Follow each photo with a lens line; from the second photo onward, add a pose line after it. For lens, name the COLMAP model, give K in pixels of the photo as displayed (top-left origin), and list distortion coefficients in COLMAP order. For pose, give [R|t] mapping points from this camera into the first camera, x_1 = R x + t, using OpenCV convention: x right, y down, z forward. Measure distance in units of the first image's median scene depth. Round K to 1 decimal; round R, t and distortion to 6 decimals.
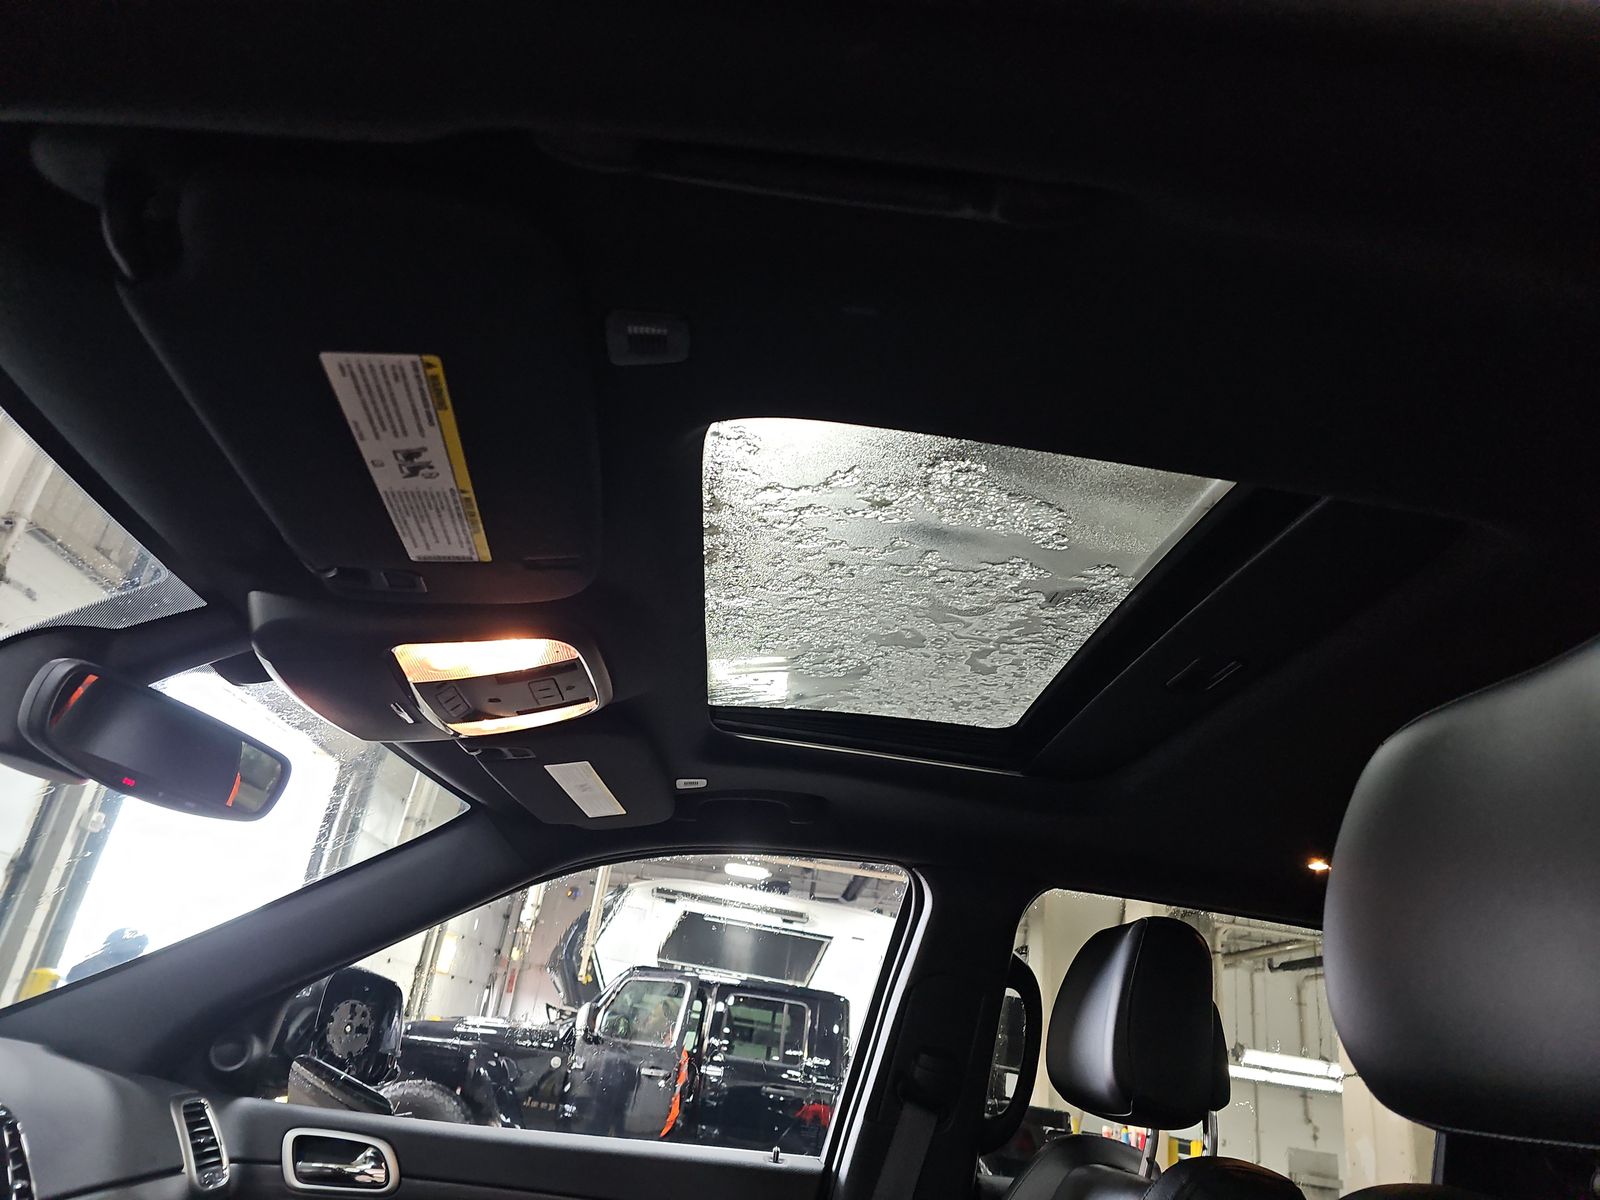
lens RADIAL K [[1050.9, 0, 810.4], [0, 1050.9, 594.3], [0, 0, 1]] dist [0.031426, -0.023022]
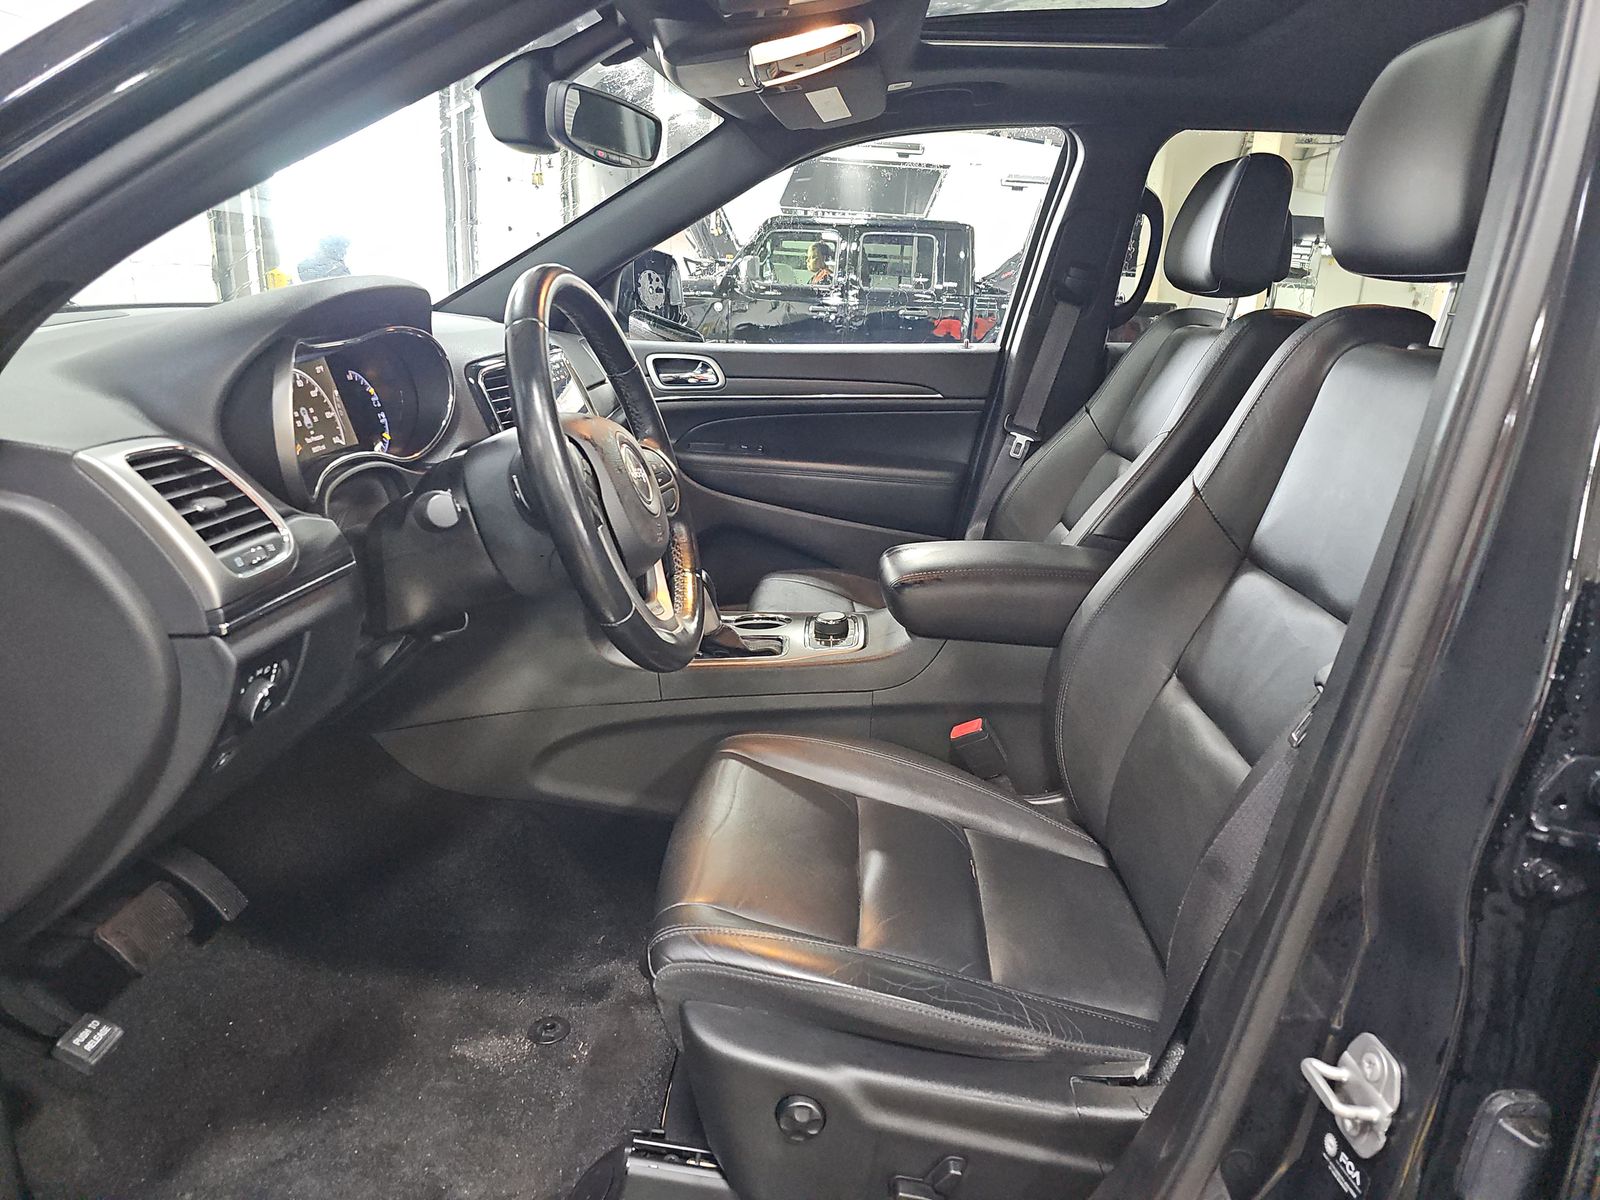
lens RADIAL K [[1050.9, 0, 795.5], [0, 1050.9, 593.5], [0, 0, 1]] dist [0.031426, -0.023022]
pose [[0.988755, -0.056045, -0.138644, -0.069118], [0.131771, 0.764888, 0.630541, -0.131876], [0.070709, -0.641720, 0.763672, -0.296491]]
